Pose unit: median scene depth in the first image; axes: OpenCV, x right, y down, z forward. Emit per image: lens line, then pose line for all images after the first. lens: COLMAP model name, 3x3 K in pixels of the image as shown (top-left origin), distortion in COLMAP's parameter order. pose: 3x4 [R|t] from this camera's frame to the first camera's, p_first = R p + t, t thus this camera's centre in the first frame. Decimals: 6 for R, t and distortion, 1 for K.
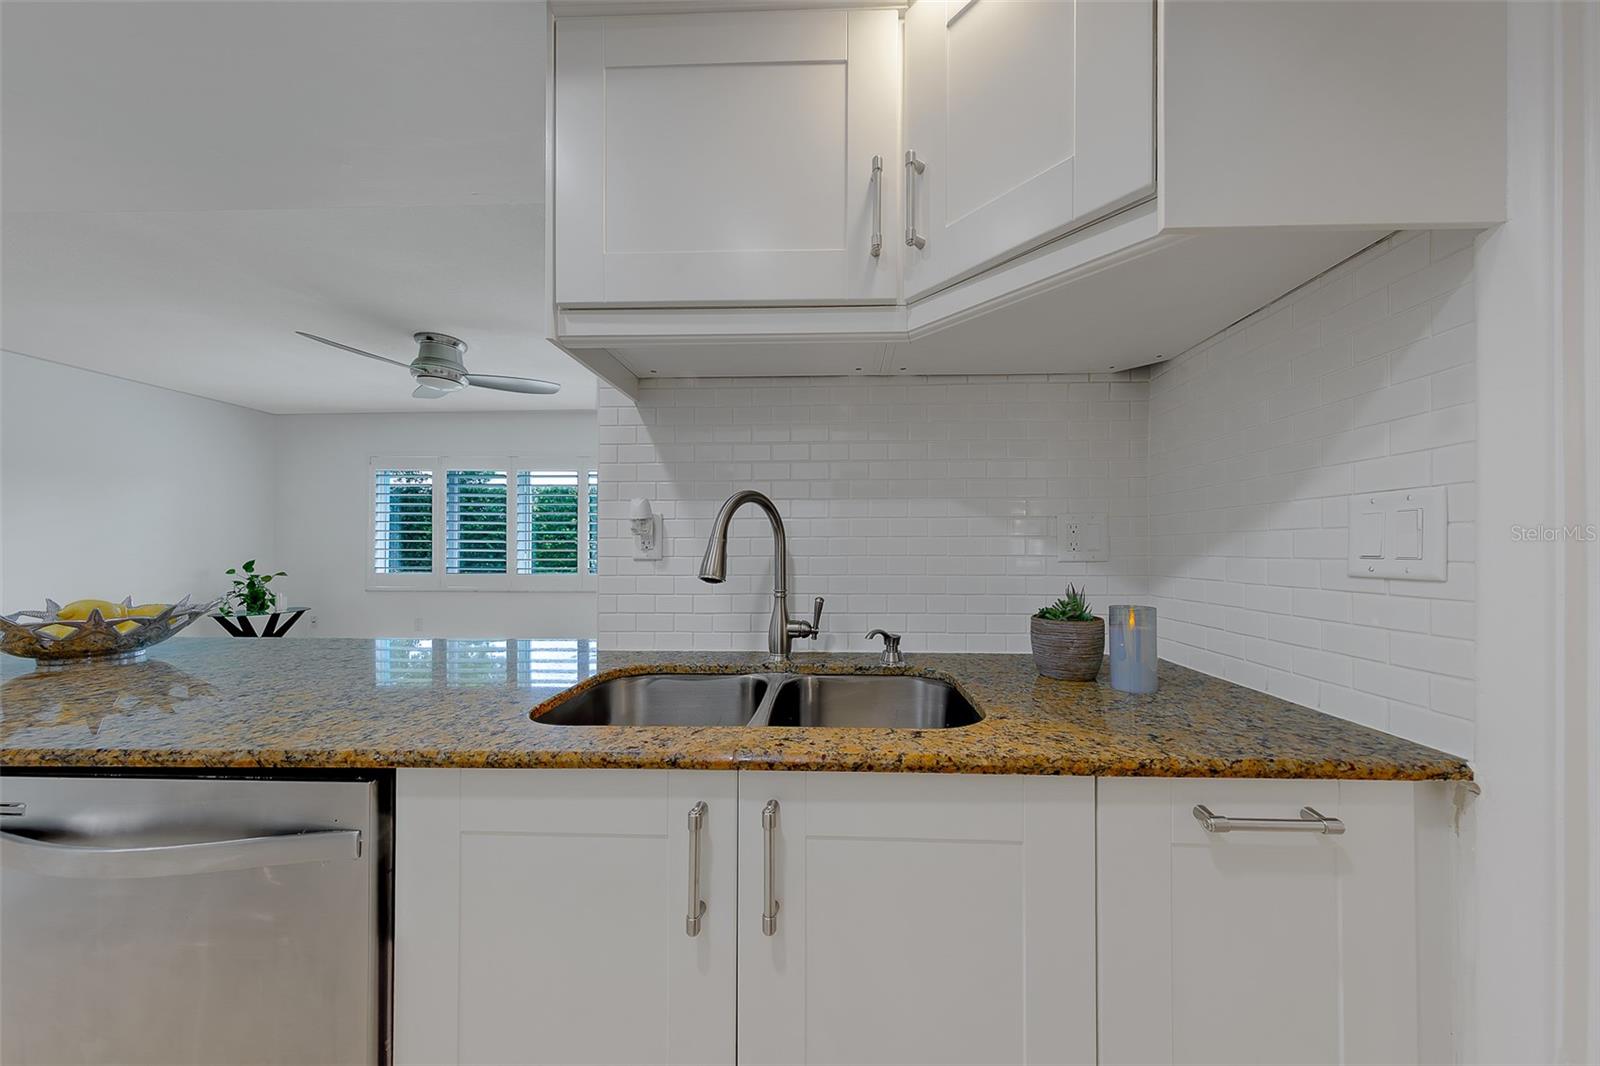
lens RADIAL K [[508.1, 0, 816.2], [0, 508.1, 543.6], [0, 0, 1]] dist [0.007245, -0.000274]
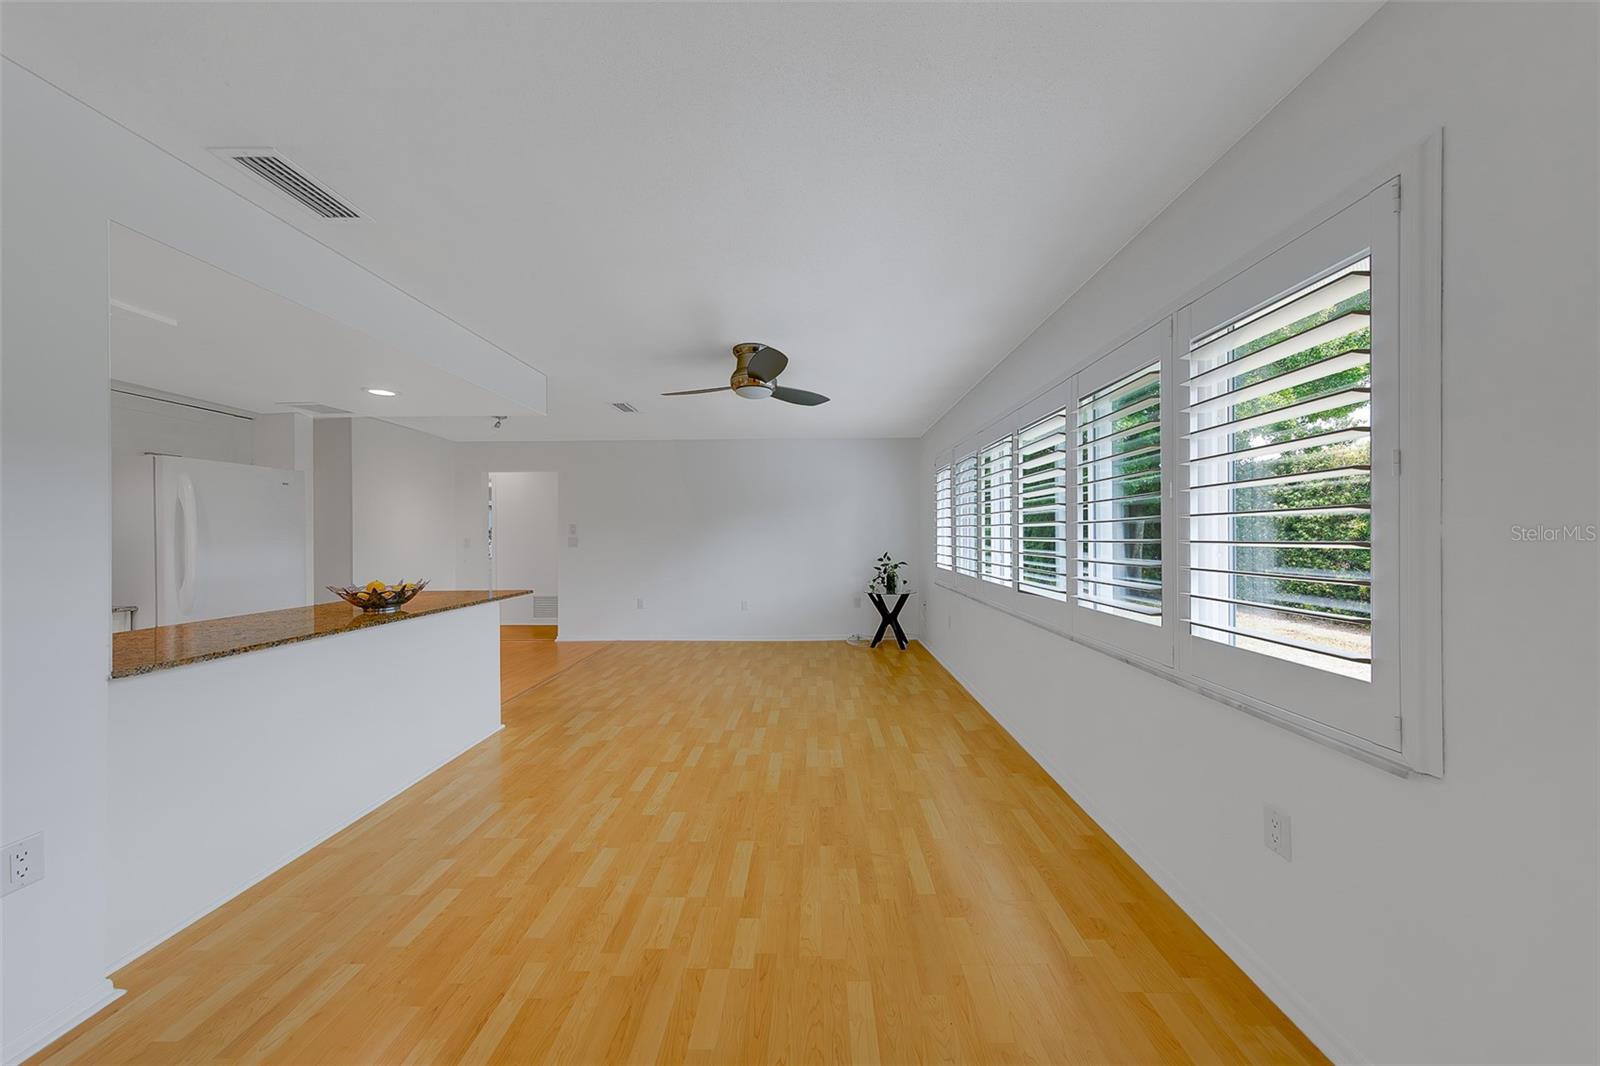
lens RADIAL K [[508.1, 0, 804.0], [0, 508.1, 535.8], [0, 0, 1]] dist [0.007245, -0.000274]
pose [[0.010663, -0.000230, -0.999943, 0.208359], [0.010761, 0.999942, -0.000115, -0.013173], [0.999885, -0.010760, 0.010665, 0.782017]]
